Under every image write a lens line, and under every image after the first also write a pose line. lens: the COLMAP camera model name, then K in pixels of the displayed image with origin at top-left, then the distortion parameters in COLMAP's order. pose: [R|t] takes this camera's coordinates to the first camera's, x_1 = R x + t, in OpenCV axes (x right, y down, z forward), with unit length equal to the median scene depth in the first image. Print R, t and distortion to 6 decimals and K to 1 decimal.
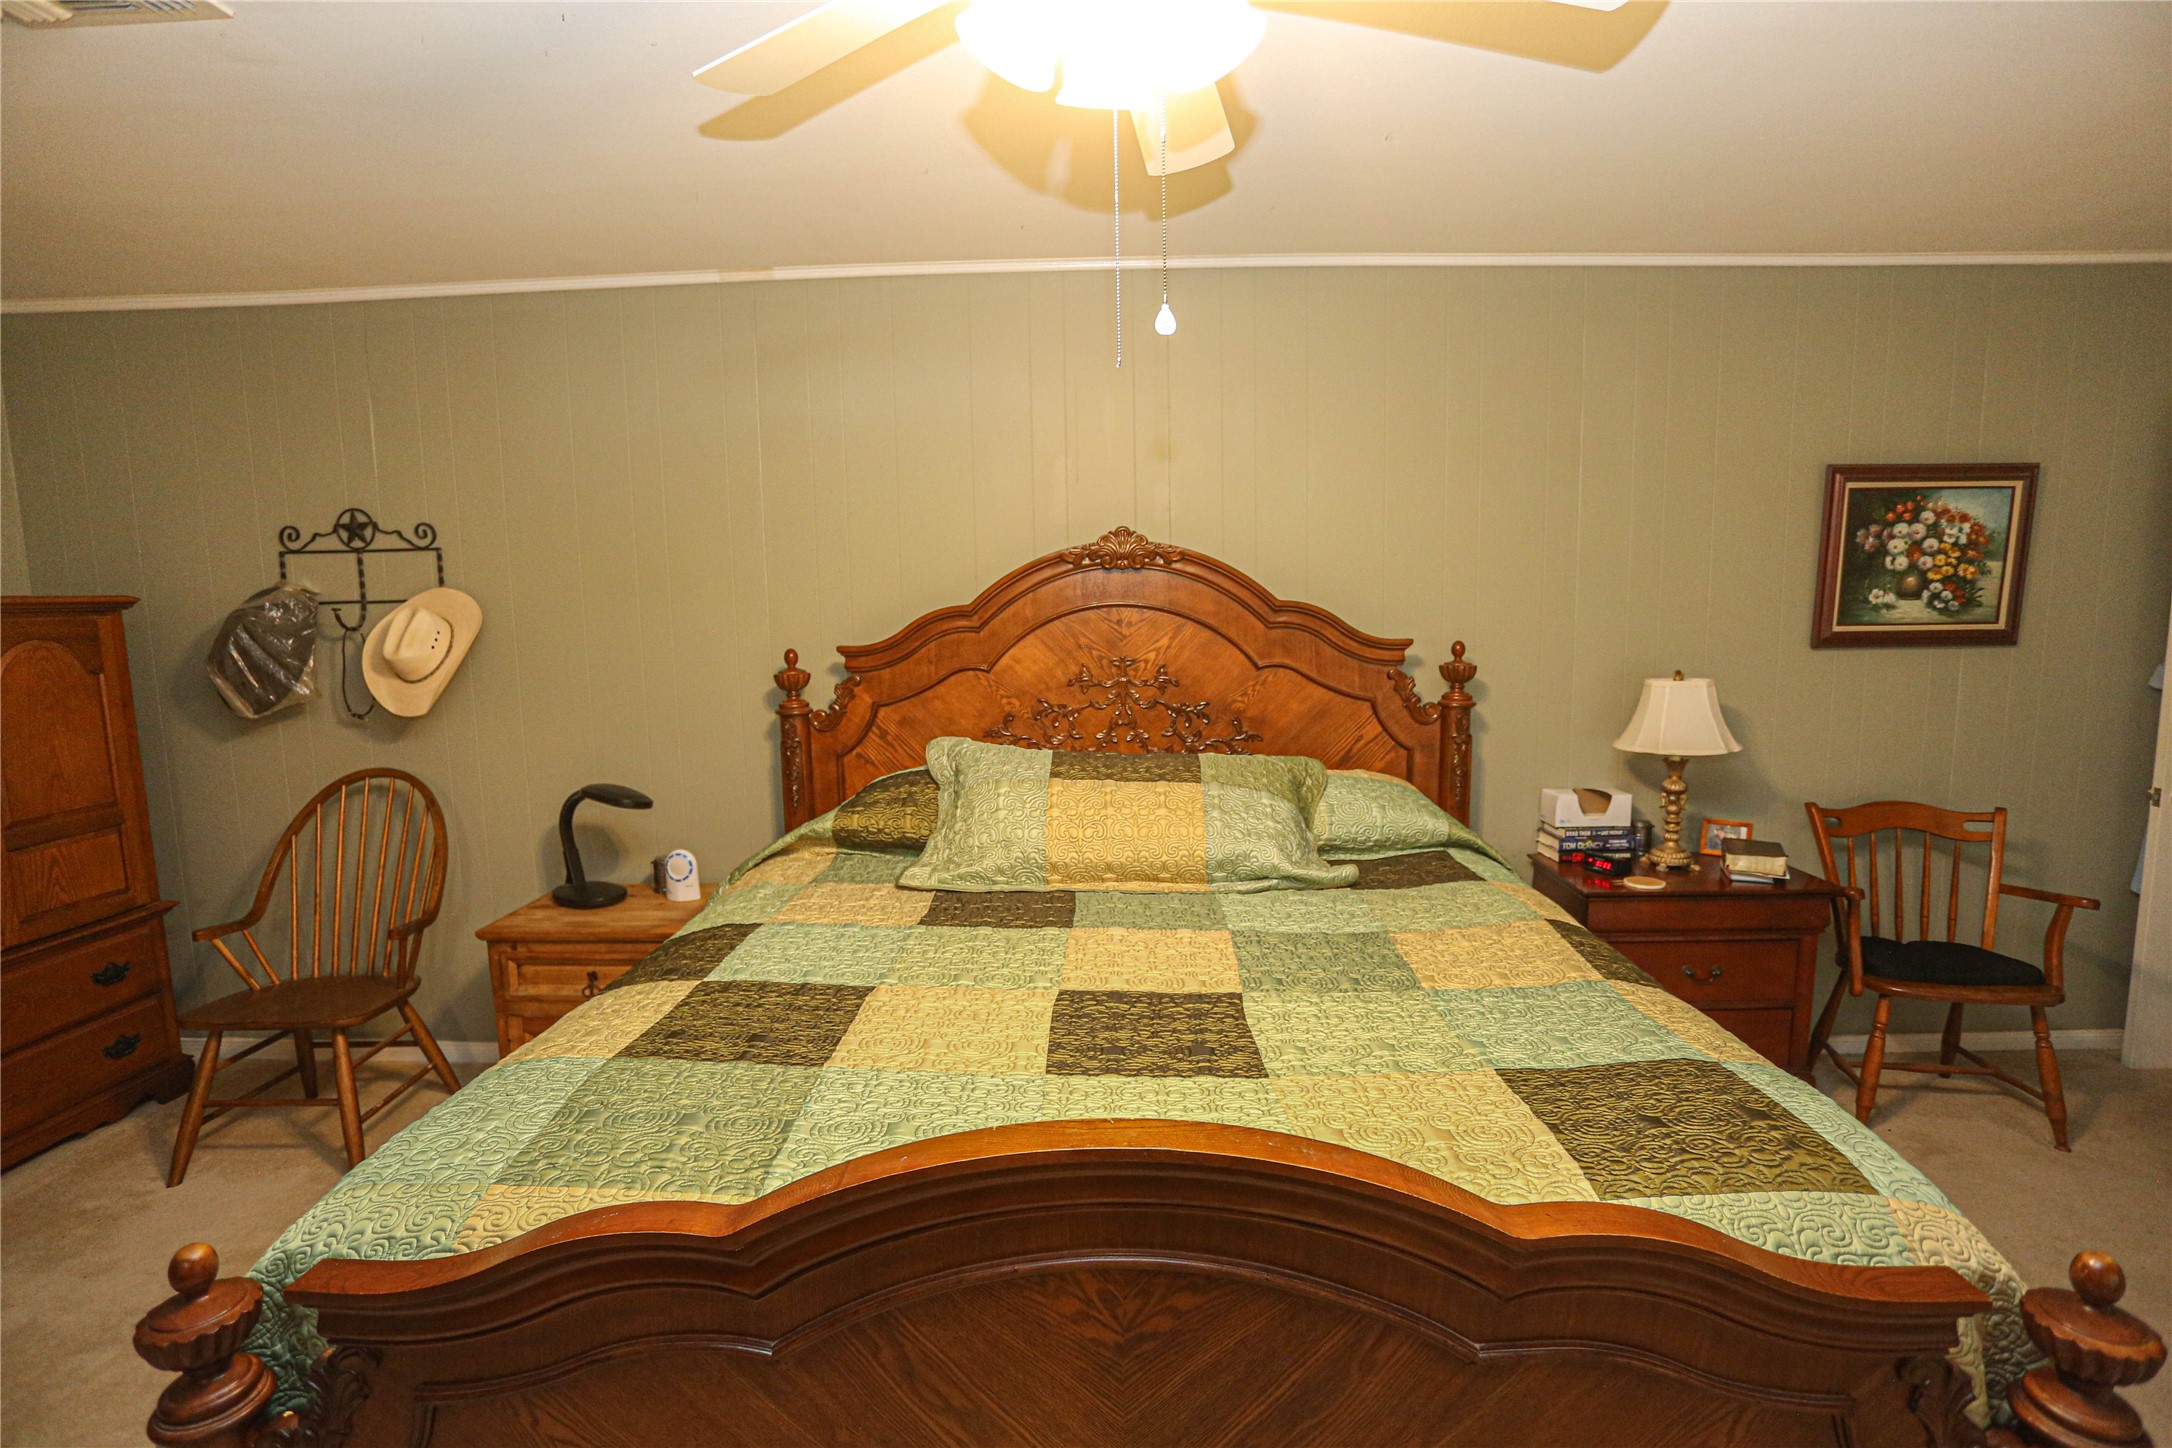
lens RADIAL K [[1057.6, 0, 1087.7], [0, 1057.6, 736.3], [0, 0, 1]] dist [-0.044781, 0.010673]
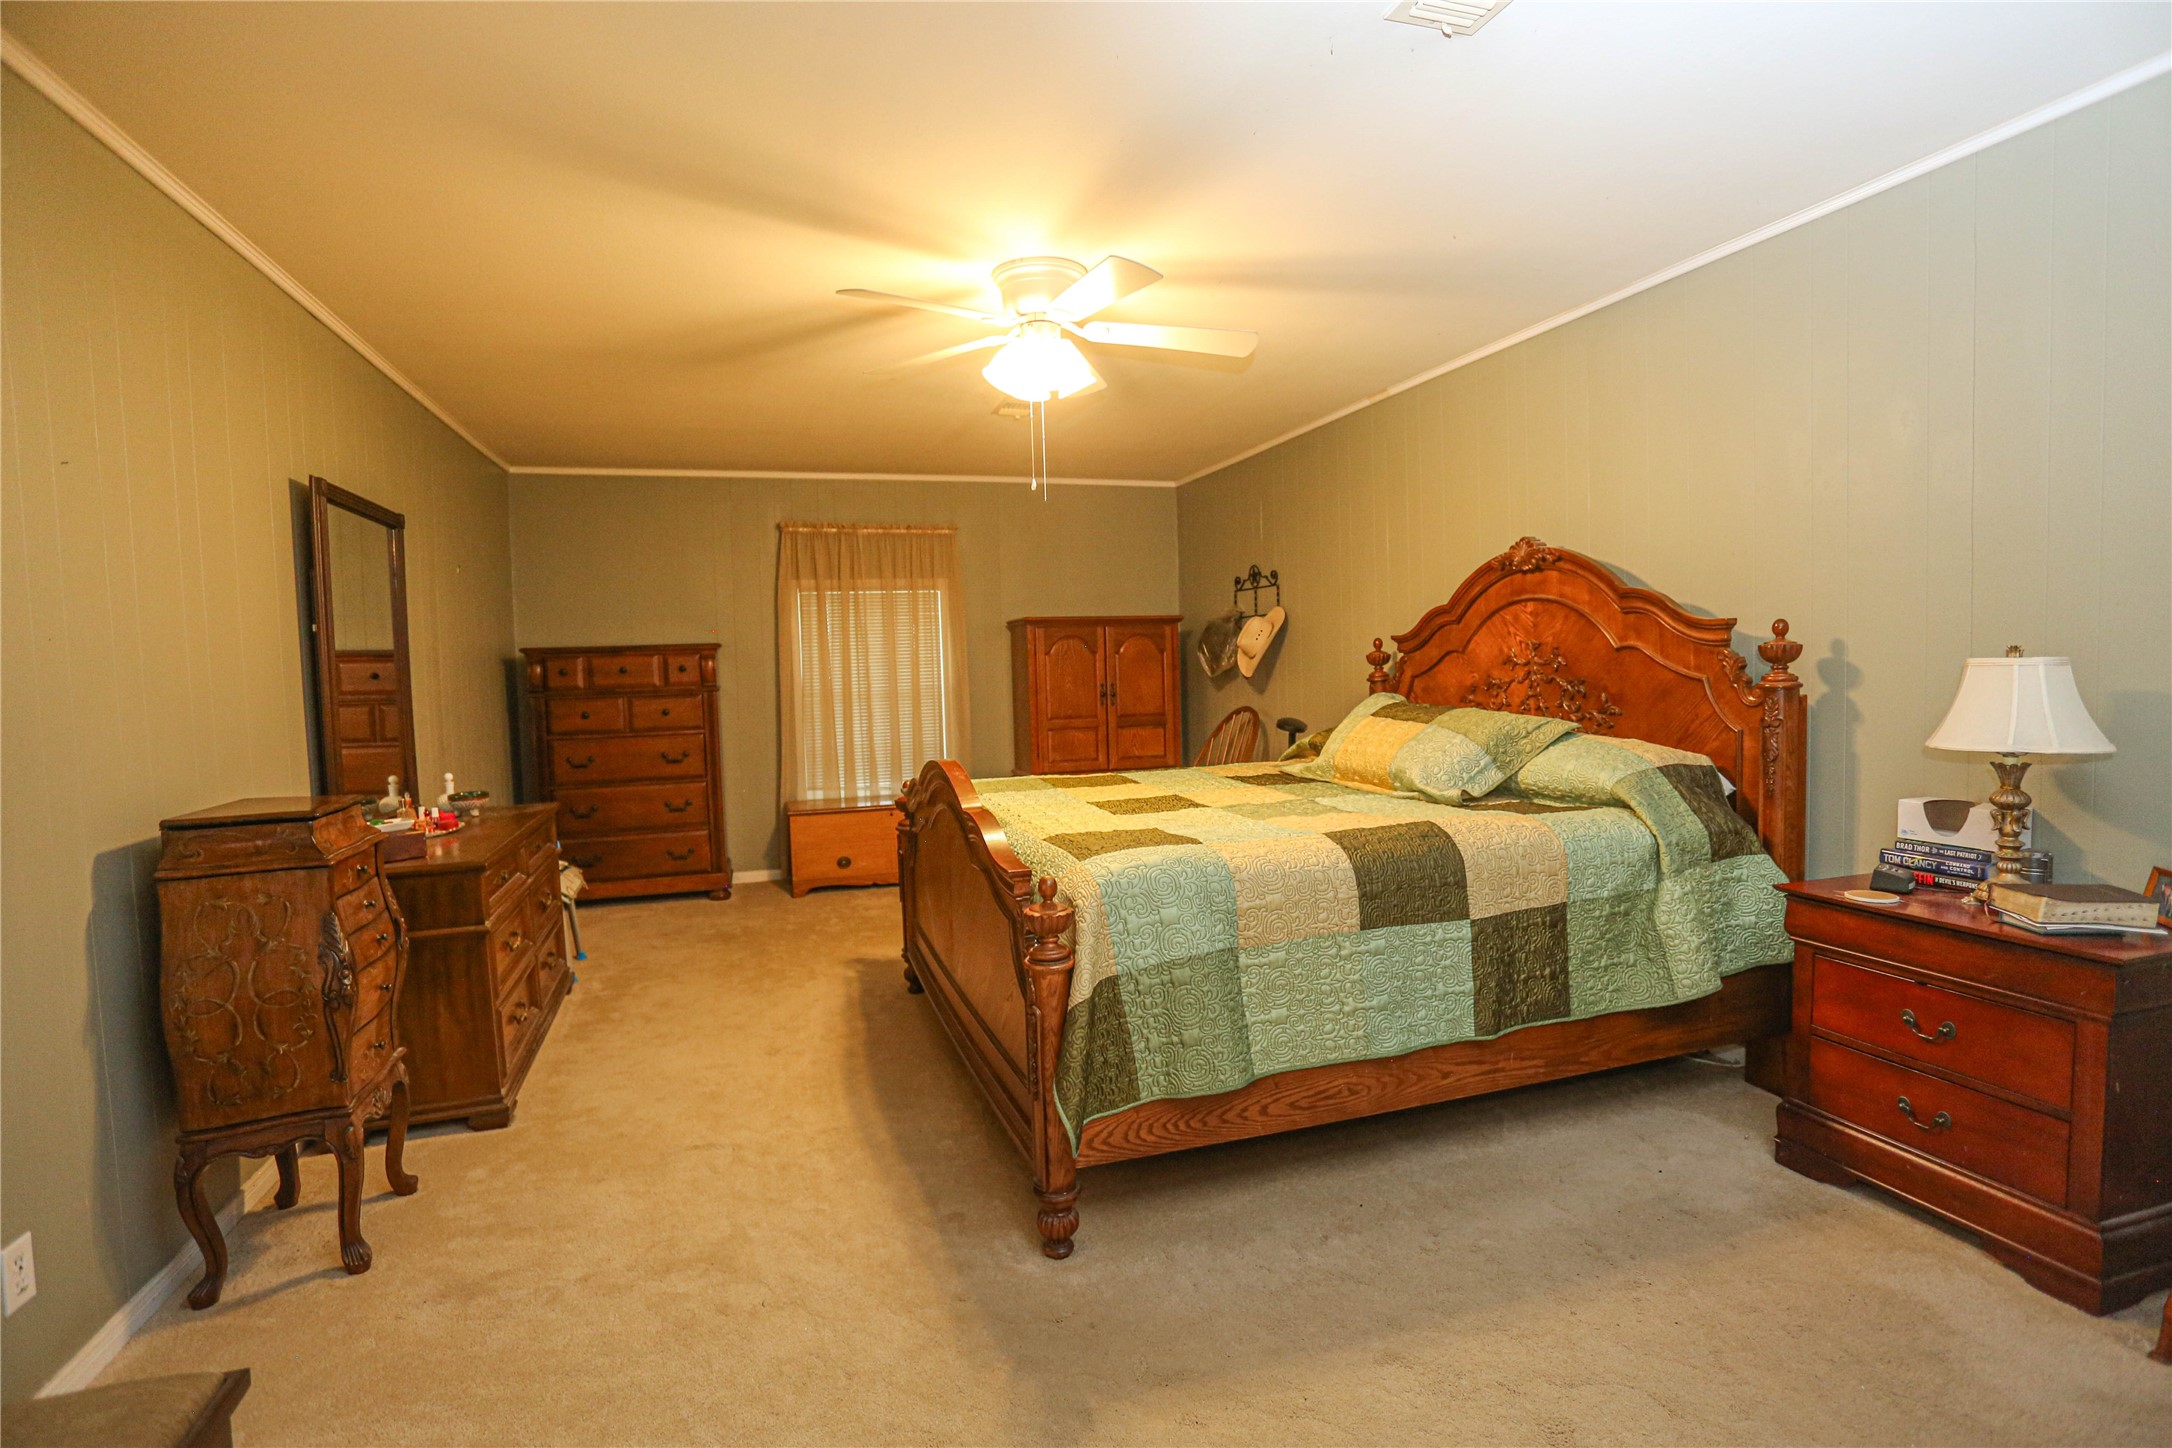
lens RADIAL K [[1057.6, 0, 1085.9], [0, 1057.6, 716.6], [0, 0, 1]] dist [-0.044781, 0.010673]
pose [[0.337007, 0.054439, -0.939927, 1.014237], [-0.090391, 0.995586, 0.025253, 0.028978], [0.937153, 0.076450, 0.340440, 0.103200]]
